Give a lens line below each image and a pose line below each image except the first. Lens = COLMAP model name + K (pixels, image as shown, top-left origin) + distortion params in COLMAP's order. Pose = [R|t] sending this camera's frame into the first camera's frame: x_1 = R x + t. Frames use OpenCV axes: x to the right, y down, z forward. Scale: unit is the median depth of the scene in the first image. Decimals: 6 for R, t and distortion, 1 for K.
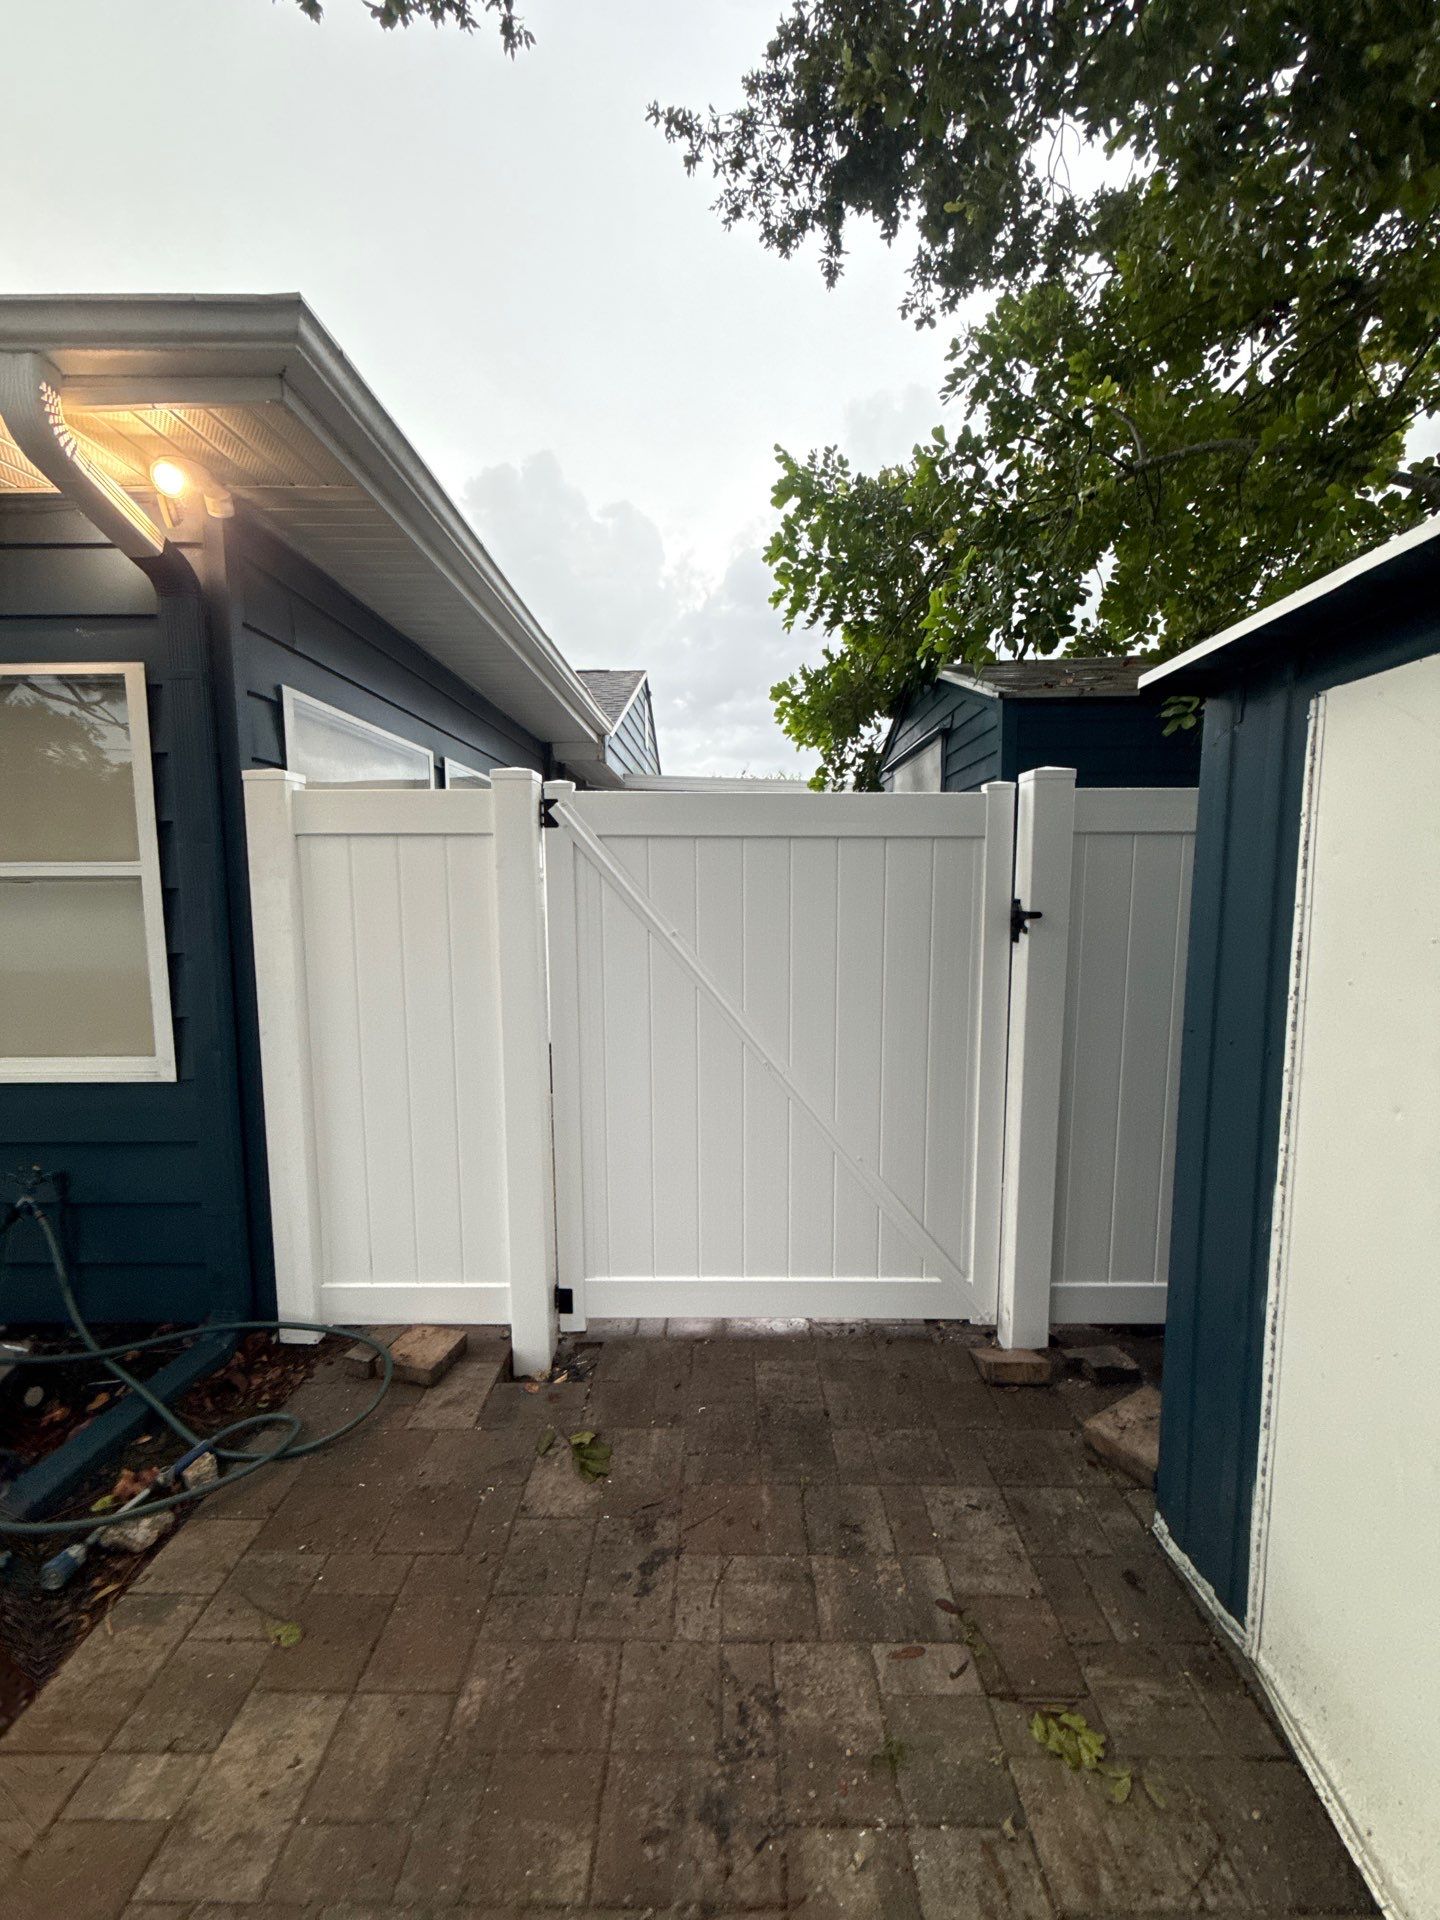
lens RADIAL K [[762.4, 0, 724.4], [0, 762.4, 962.3], [0, 0, 1]] dist [0.001027, 0.000064]
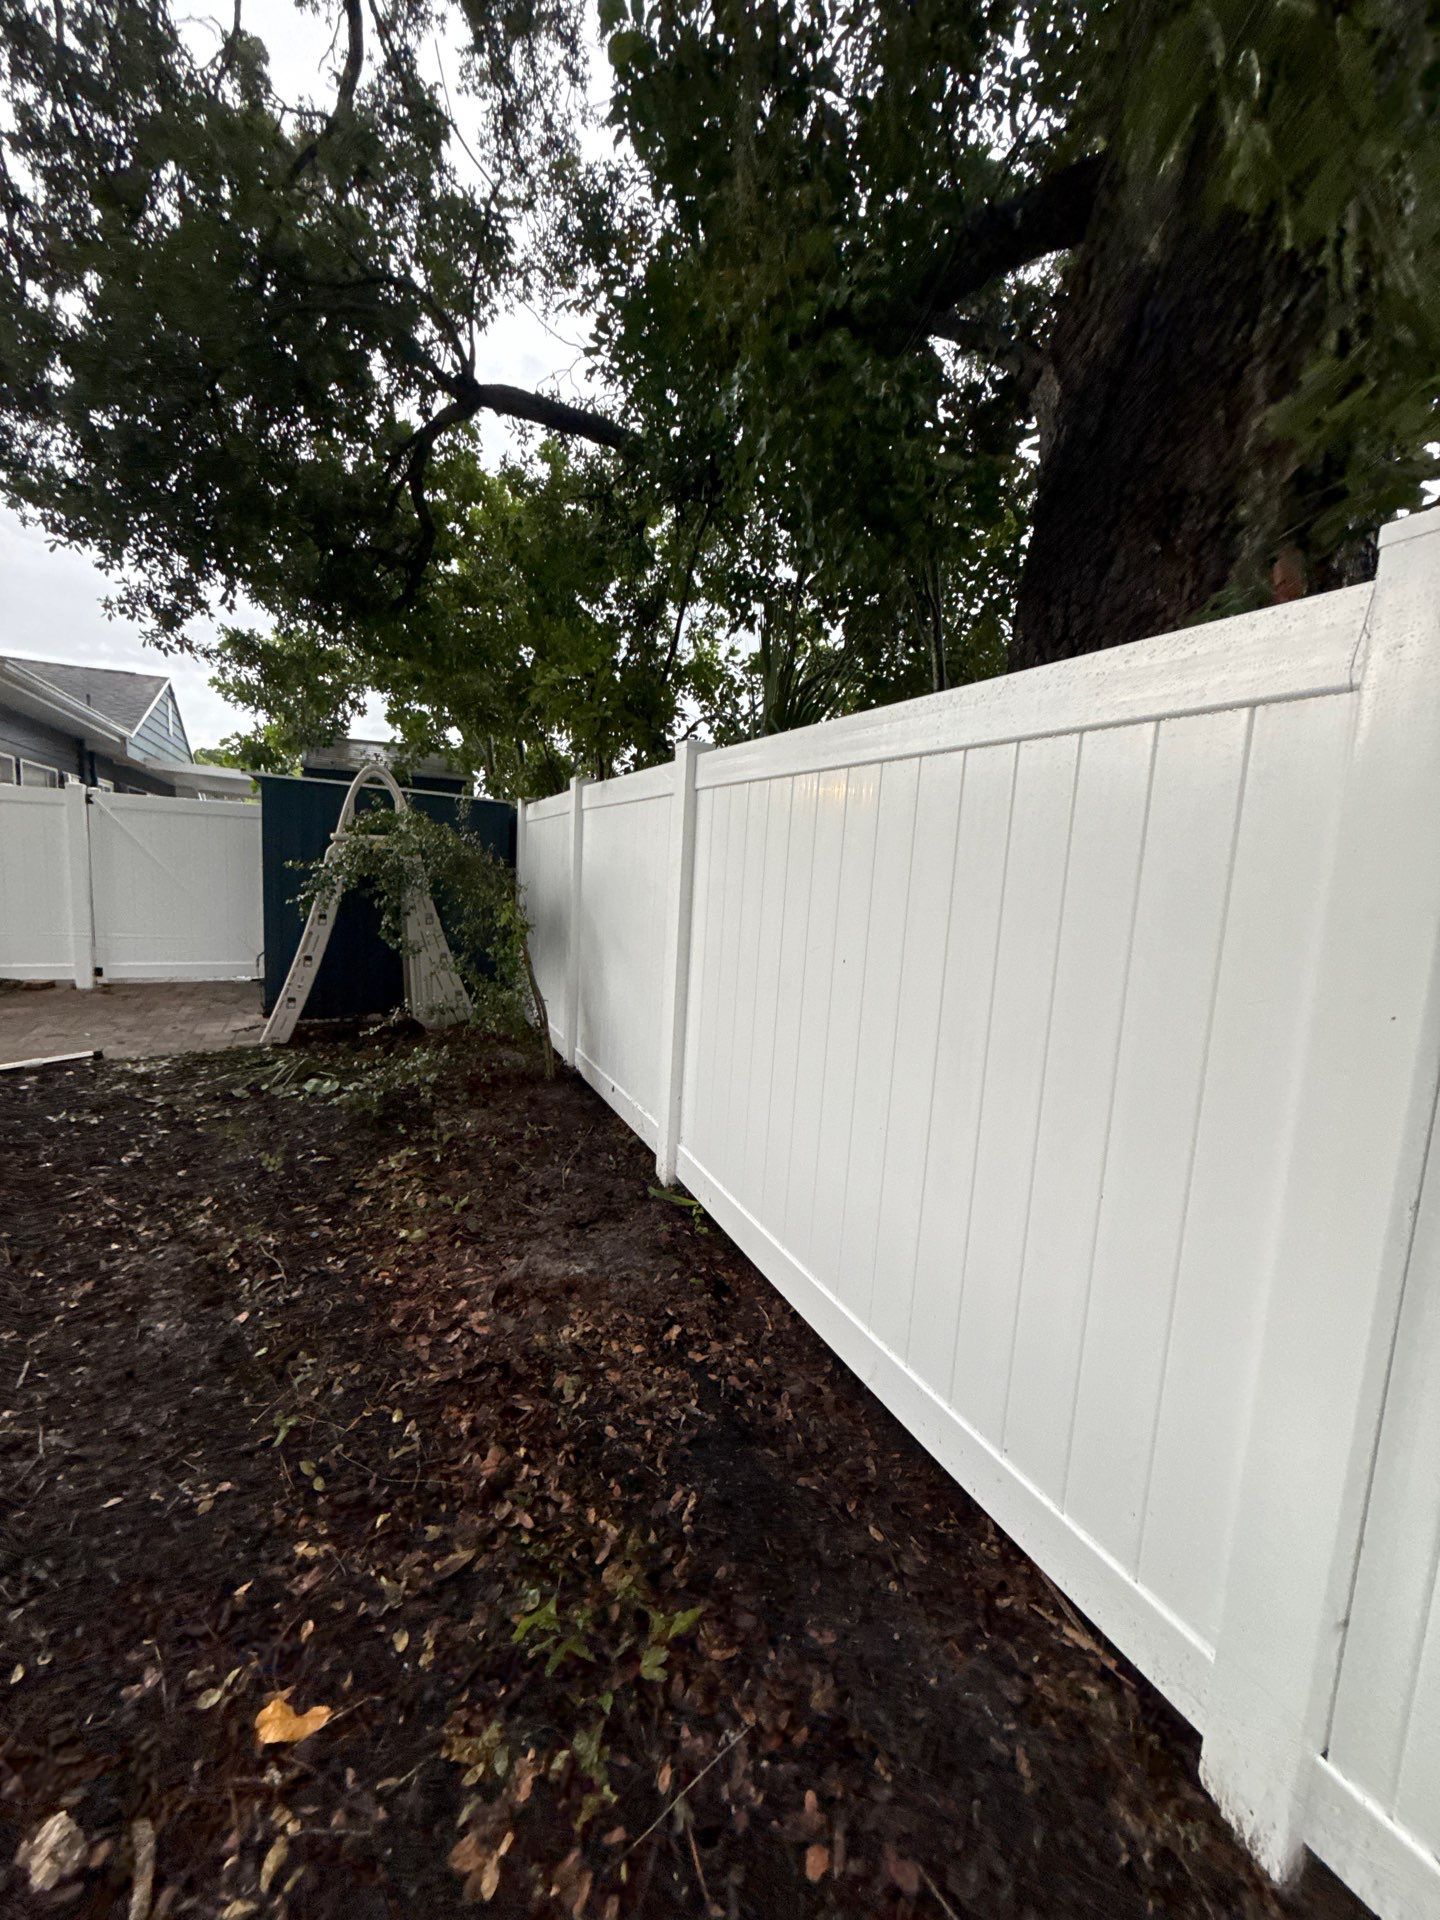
lens RADIAL K [[762.4, 0, 723.3], [0, 762.4, 961.5], [0, 0, 1]] dist [0.001027, 0.000064]
pose [[0.886945, -0.004064, 0.461857, 0.323173], [-0.010717, 0.999511, 0.029377, 0.176769], [-0.461751, -0.031005, 0.886468, -1.547459]]
